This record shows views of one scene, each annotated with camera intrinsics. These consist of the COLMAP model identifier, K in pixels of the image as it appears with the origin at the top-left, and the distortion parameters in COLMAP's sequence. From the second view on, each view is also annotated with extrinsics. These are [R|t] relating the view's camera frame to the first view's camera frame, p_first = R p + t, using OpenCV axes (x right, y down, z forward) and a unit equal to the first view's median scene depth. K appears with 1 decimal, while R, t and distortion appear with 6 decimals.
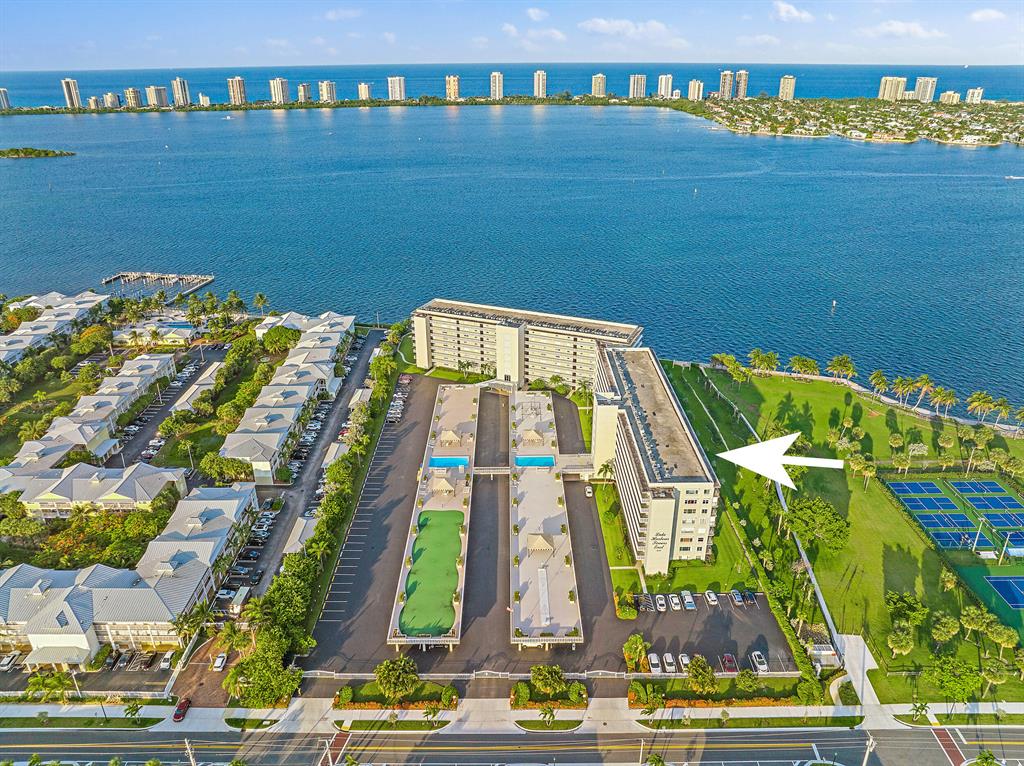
lens RADIAL K [[712.6, 0, 512.0], [0, 712.6, 383.0], [0, 0, 1]] dist [-0.062668, 0.041031]
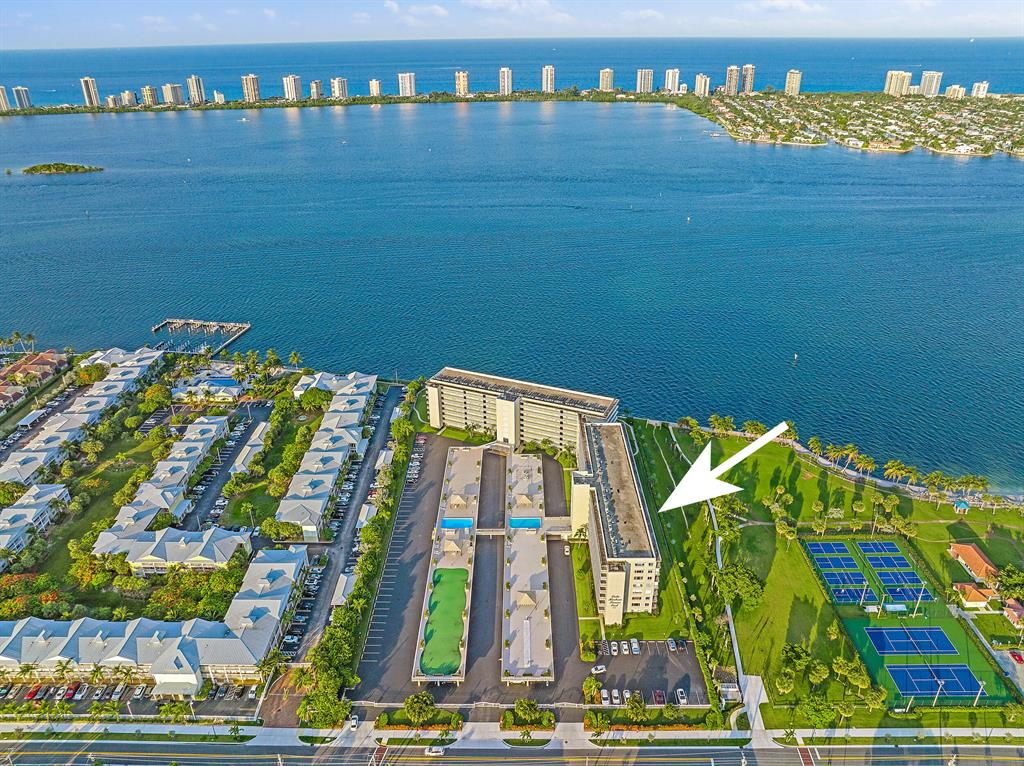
lens RADIAL K [[712.6, 0, 512.0], [0, 712.6, 383.0], [0, 0, 1]] dist [-0.062668, 0.041031]
pose [[0.999885, 0.000050, -0.015166, 0.025768], [0.000425, 0.999511, 0.031277, -0.165091], [0.015161, -0.031280, 0.999396, -0.230169]]
